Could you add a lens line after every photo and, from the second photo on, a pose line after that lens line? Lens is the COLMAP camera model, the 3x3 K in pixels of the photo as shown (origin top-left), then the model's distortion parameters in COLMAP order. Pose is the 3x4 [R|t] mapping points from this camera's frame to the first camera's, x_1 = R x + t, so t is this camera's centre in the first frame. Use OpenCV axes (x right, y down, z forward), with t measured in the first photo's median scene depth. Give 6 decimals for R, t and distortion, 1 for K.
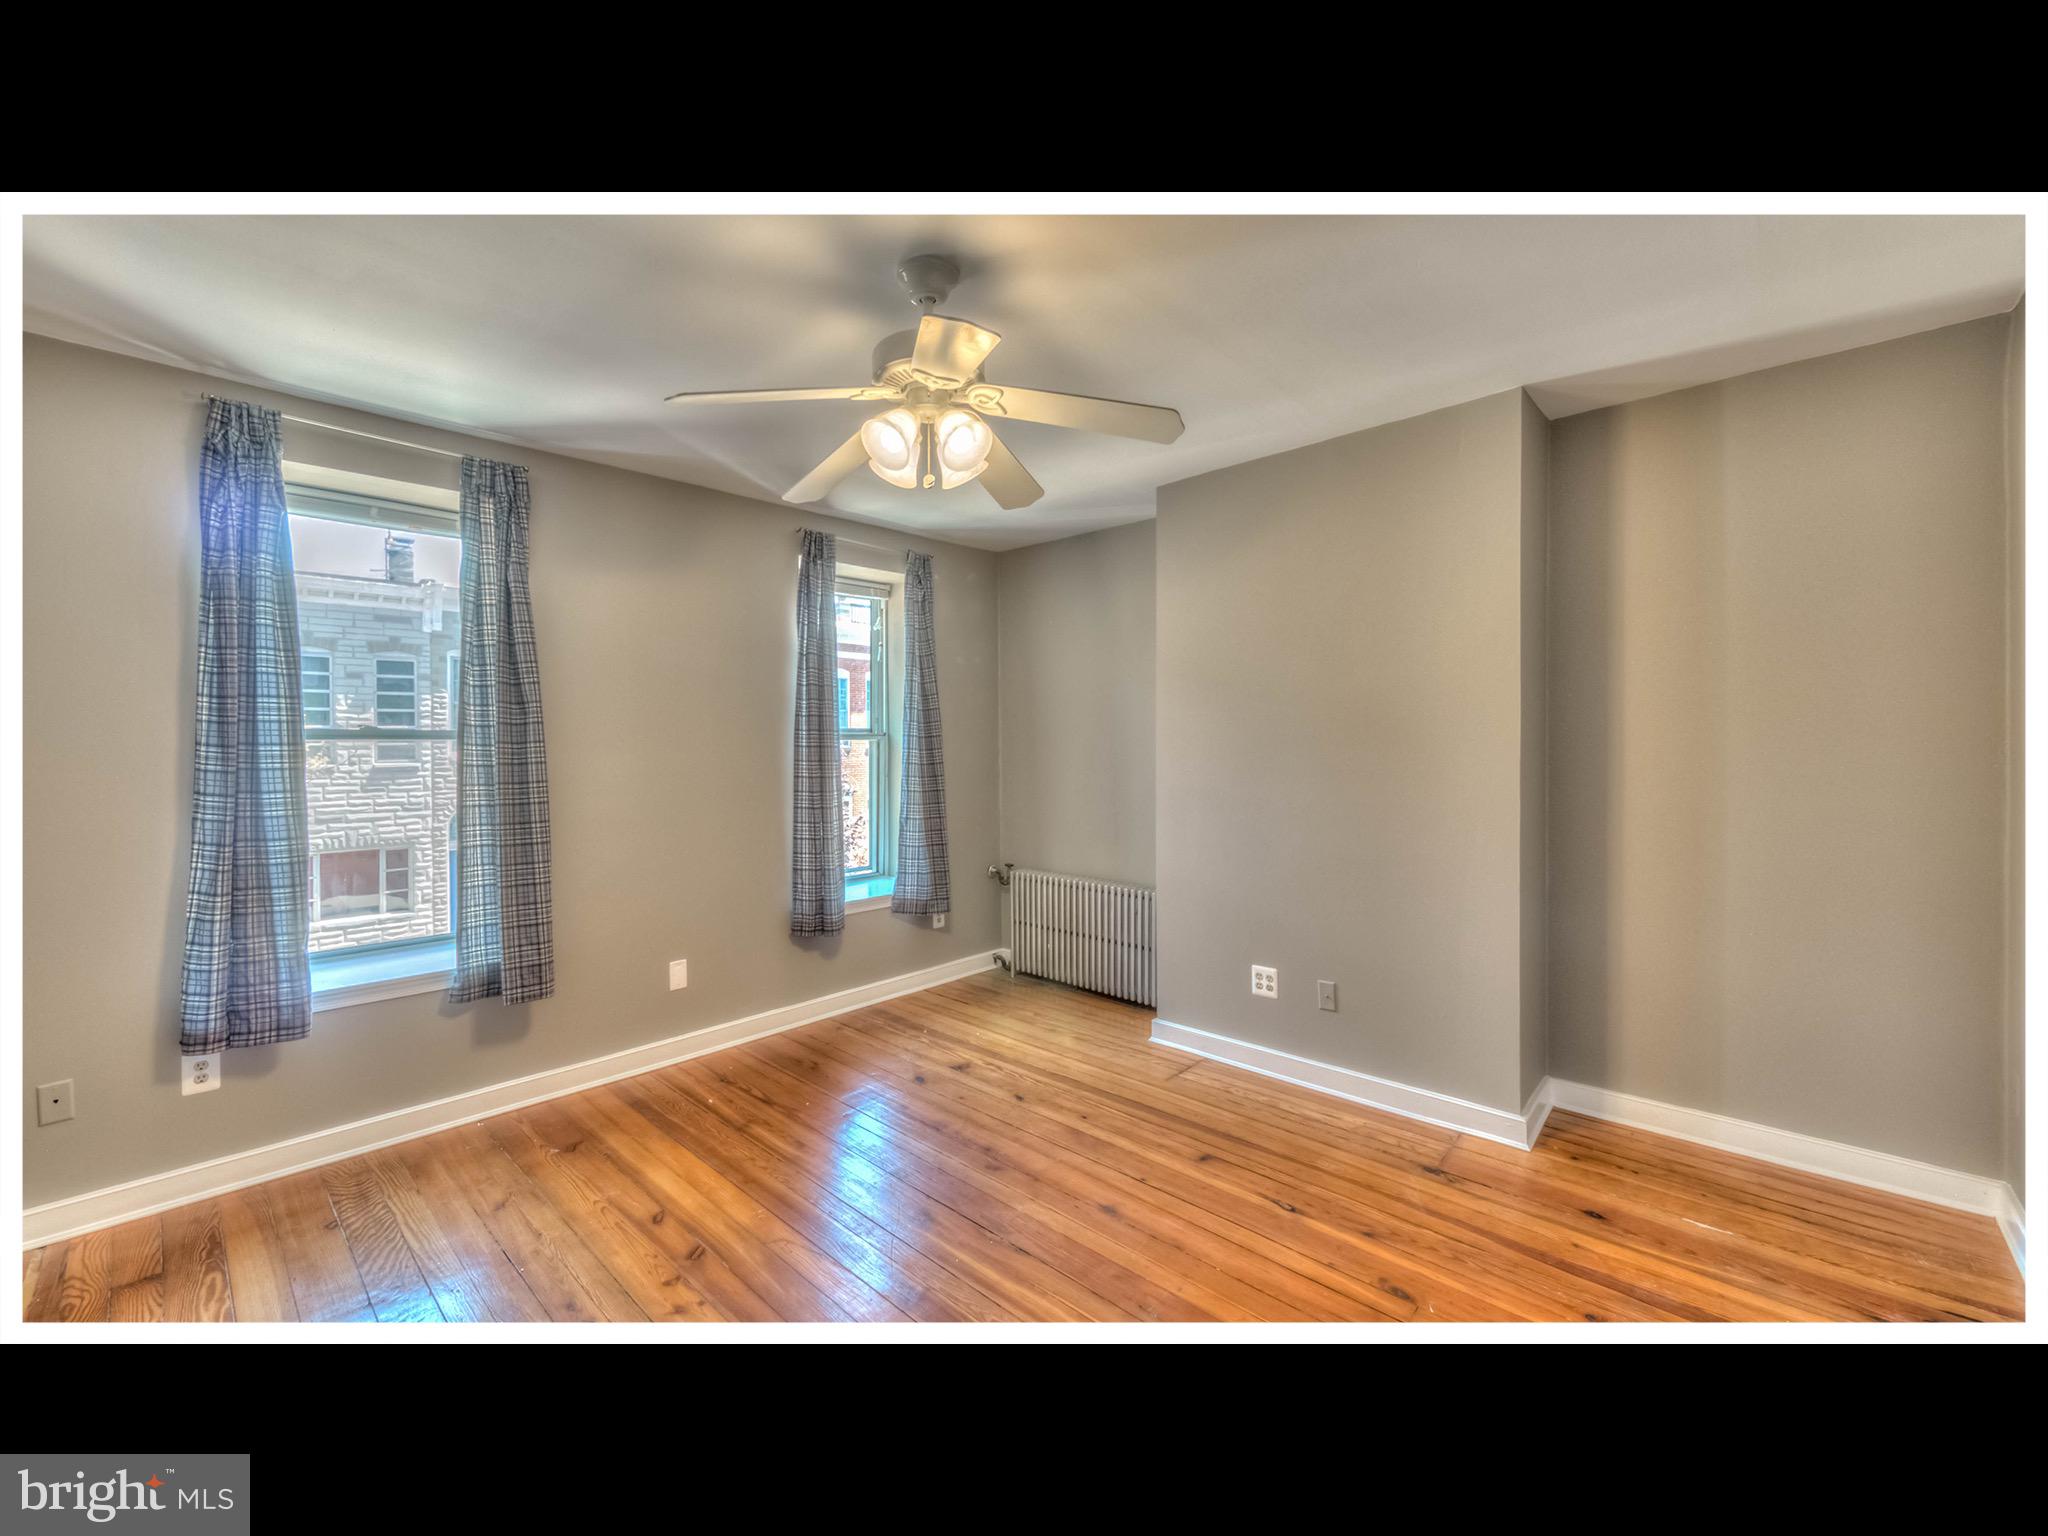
lens RADIAL K [[827.4, 0, 1024.0], [0, 827.4, 768.0], [0, 0, 1]] dist [0.000914, 0.000100]
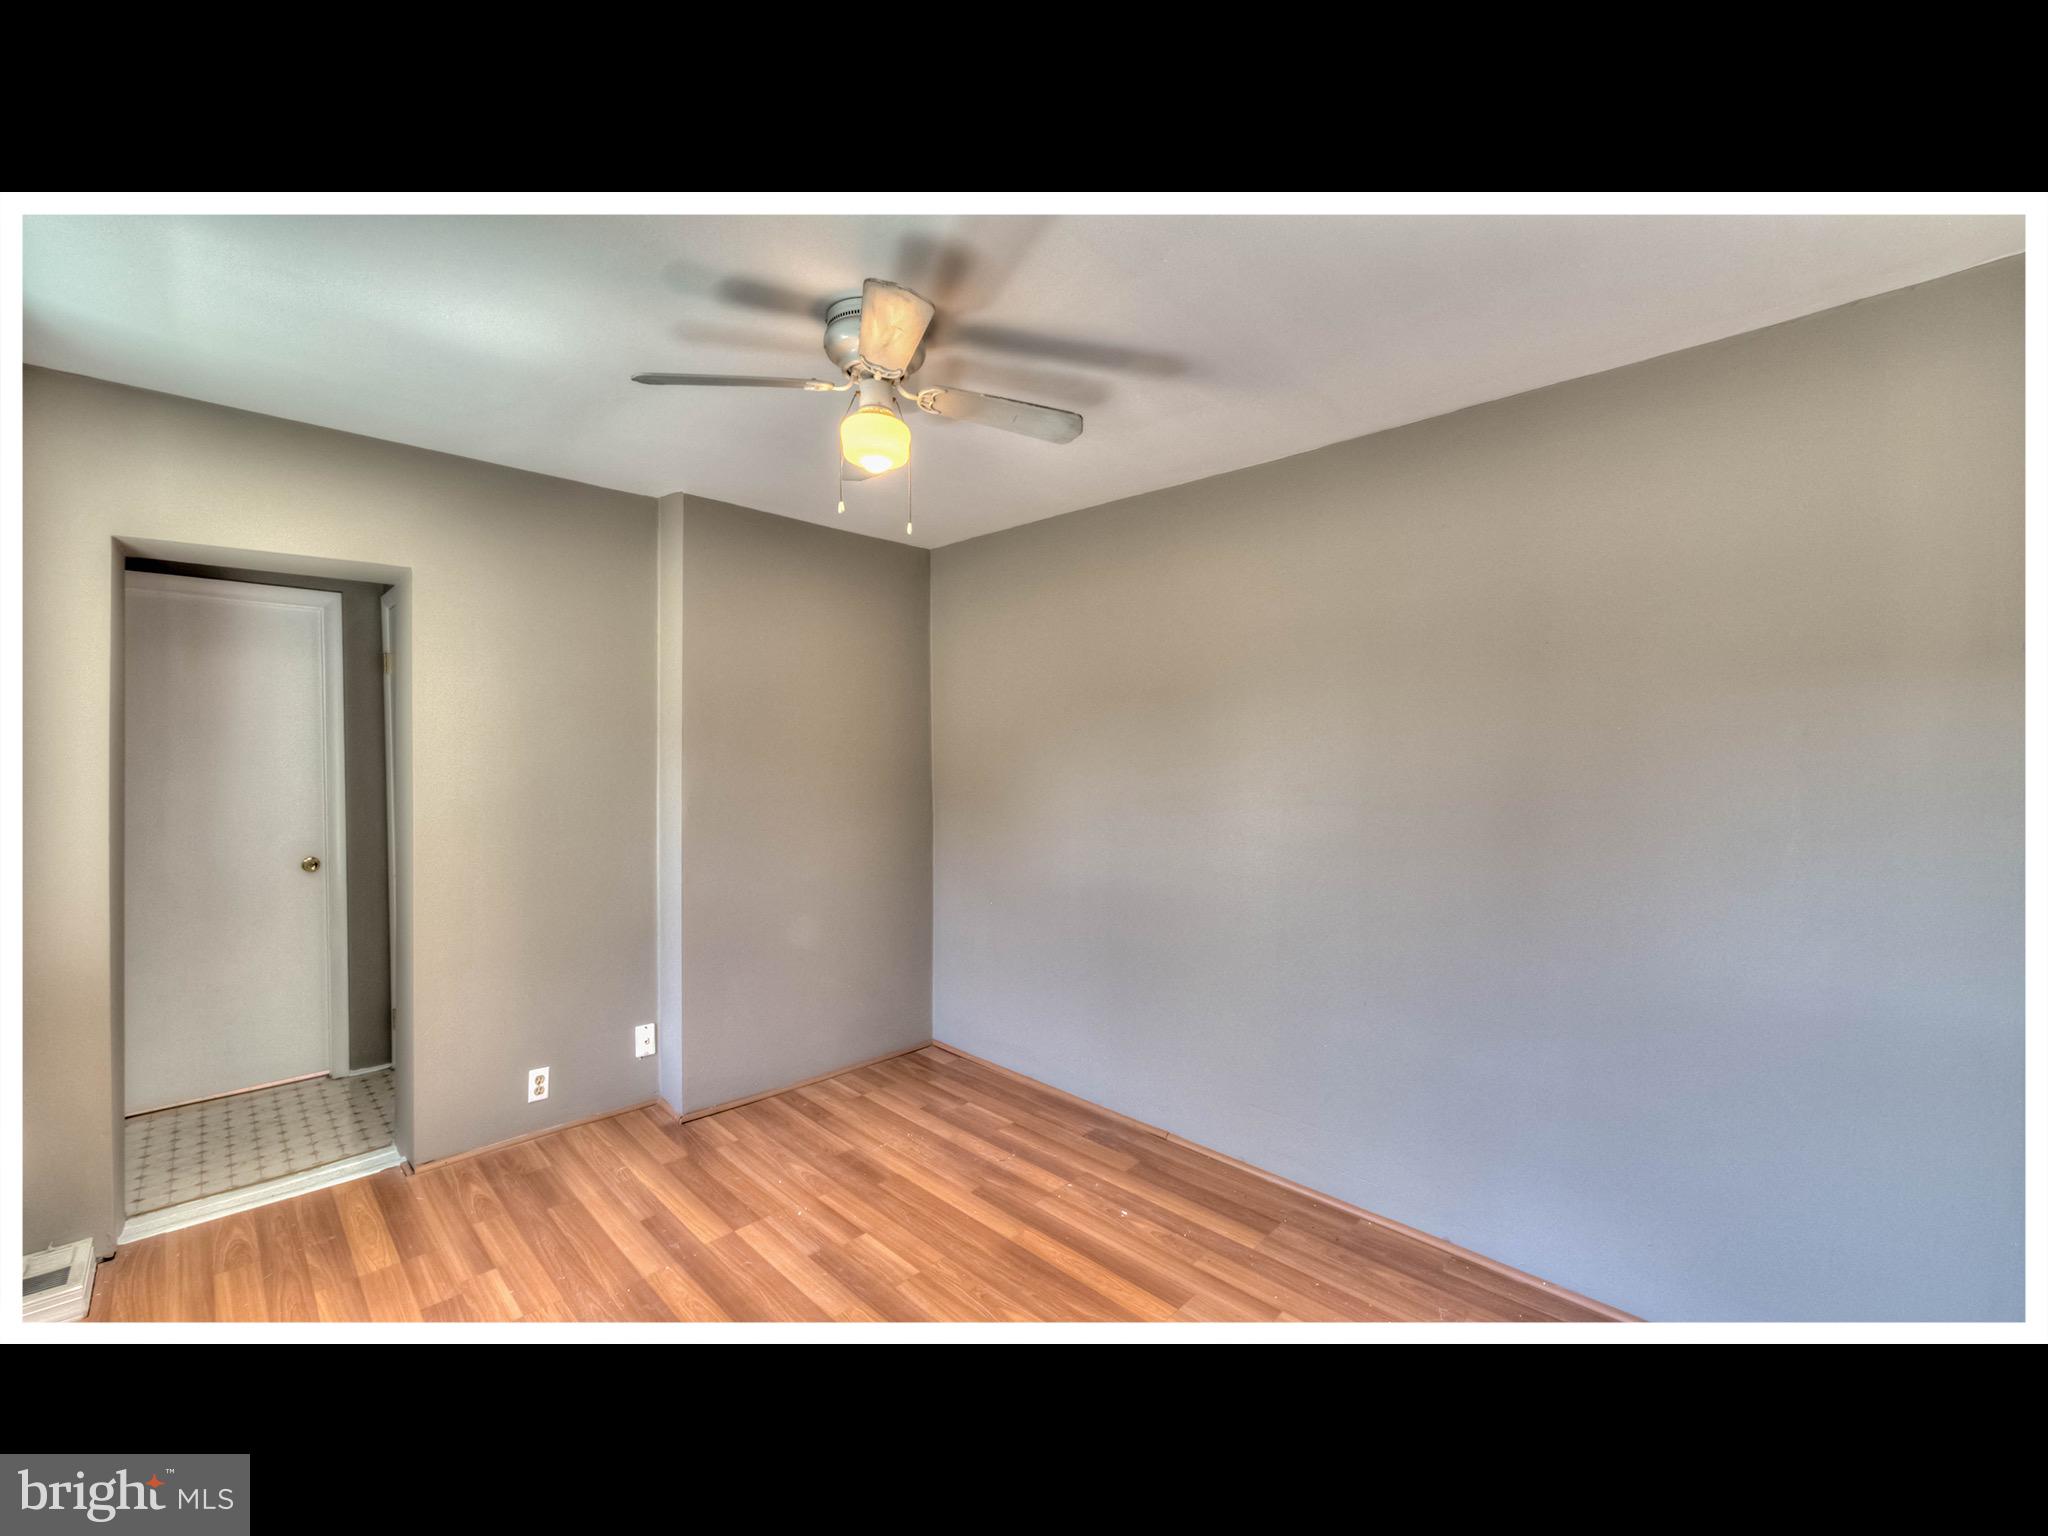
lens RADIAL K [[818.2, 0, 1024.0], [0, 818.2, 768.0], [0, 0, 1]] dist [-0.001013, -0.000216]
pose [[0.999772, -0.012103, -0.017565, 0.105944], [0.011995, 0.999909, -0.006223, 0.001876], [0.017638, 0.006011, 0.999826, 0.002674]]
